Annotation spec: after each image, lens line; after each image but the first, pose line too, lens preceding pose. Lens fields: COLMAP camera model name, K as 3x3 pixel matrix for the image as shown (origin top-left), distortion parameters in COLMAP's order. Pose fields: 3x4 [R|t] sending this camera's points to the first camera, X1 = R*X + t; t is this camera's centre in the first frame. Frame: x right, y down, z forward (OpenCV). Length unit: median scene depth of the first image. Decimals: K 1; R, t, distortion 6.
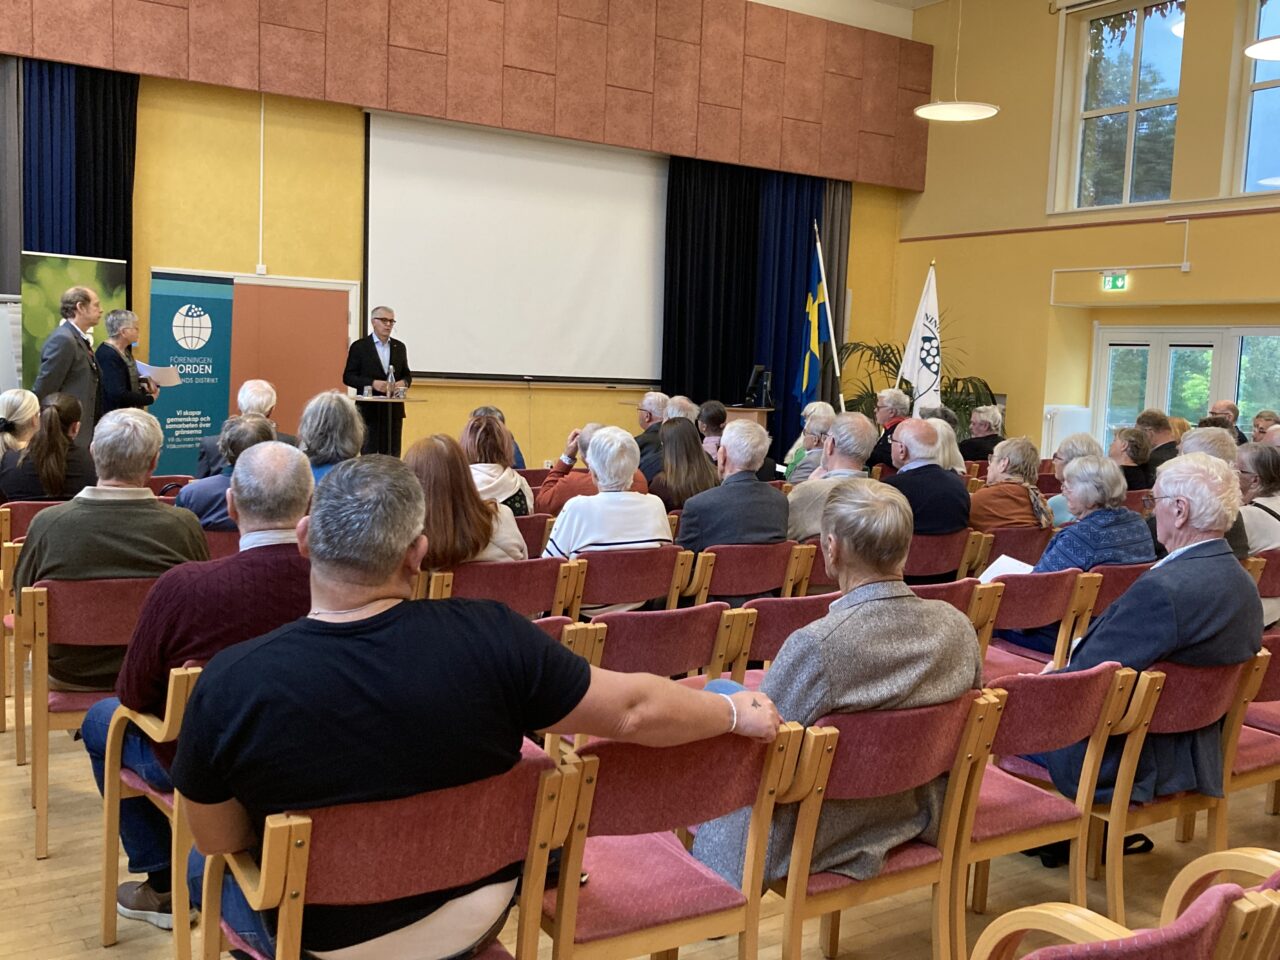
lens RADIAL K [[1267.6, 0, 640.0], [0, 1267.6, 480.0], [0, 0, 1]] dist [-0.002220, -0.009287]
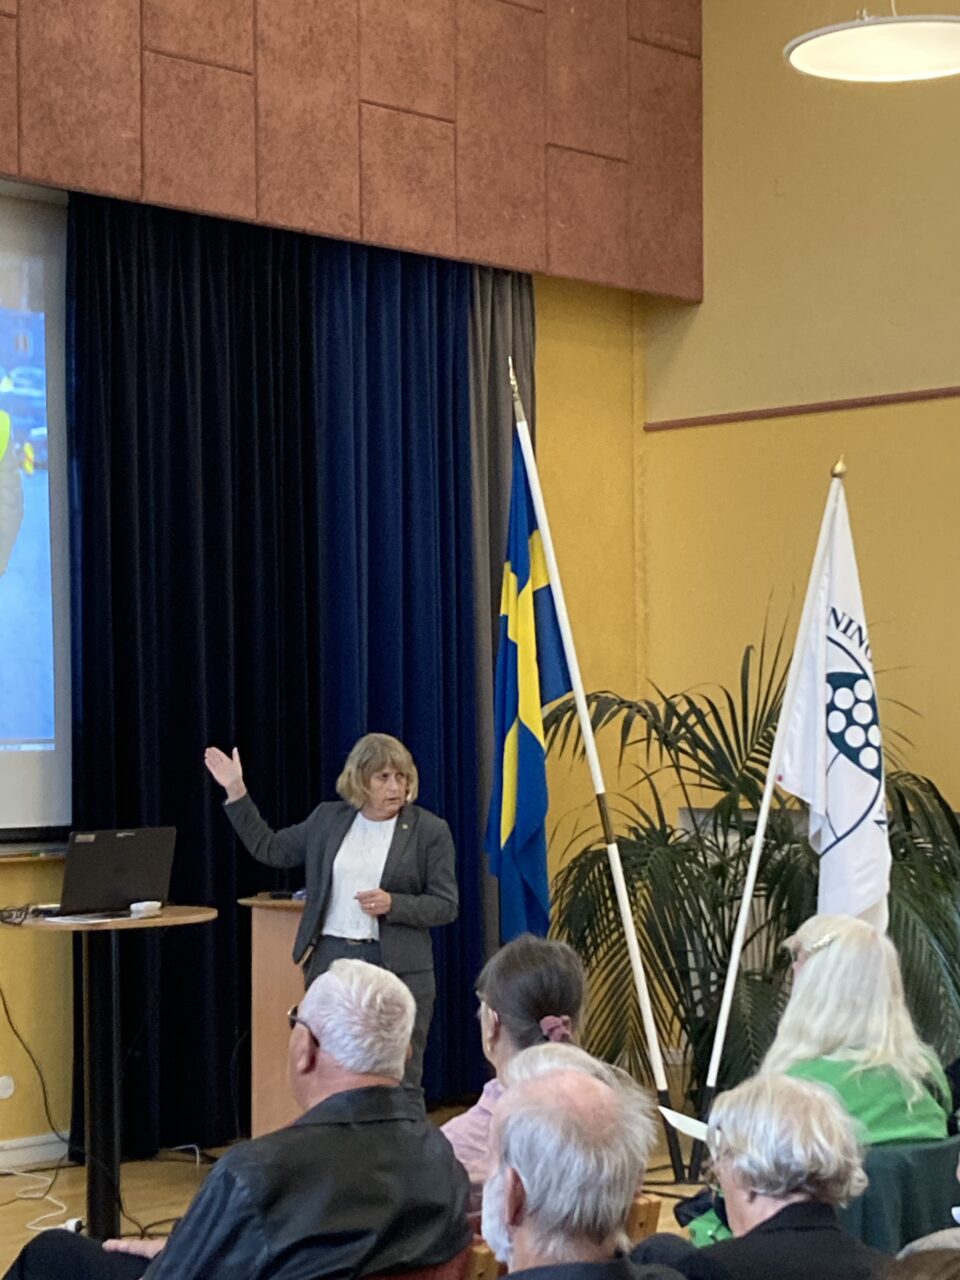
lens RADIAL K [[2672.6, 0, 480.0], [0, 2672.6, 640.0], [0, 0, 1]] dist [0.130737, -0.366827]
pose [[0.973606, -0.037285, 0.225169, -0.038414], [0.064909, 0.991061, -0.116556, -0.036901], [-0.218811, 0.128095, 0.967323, 0.262808]]
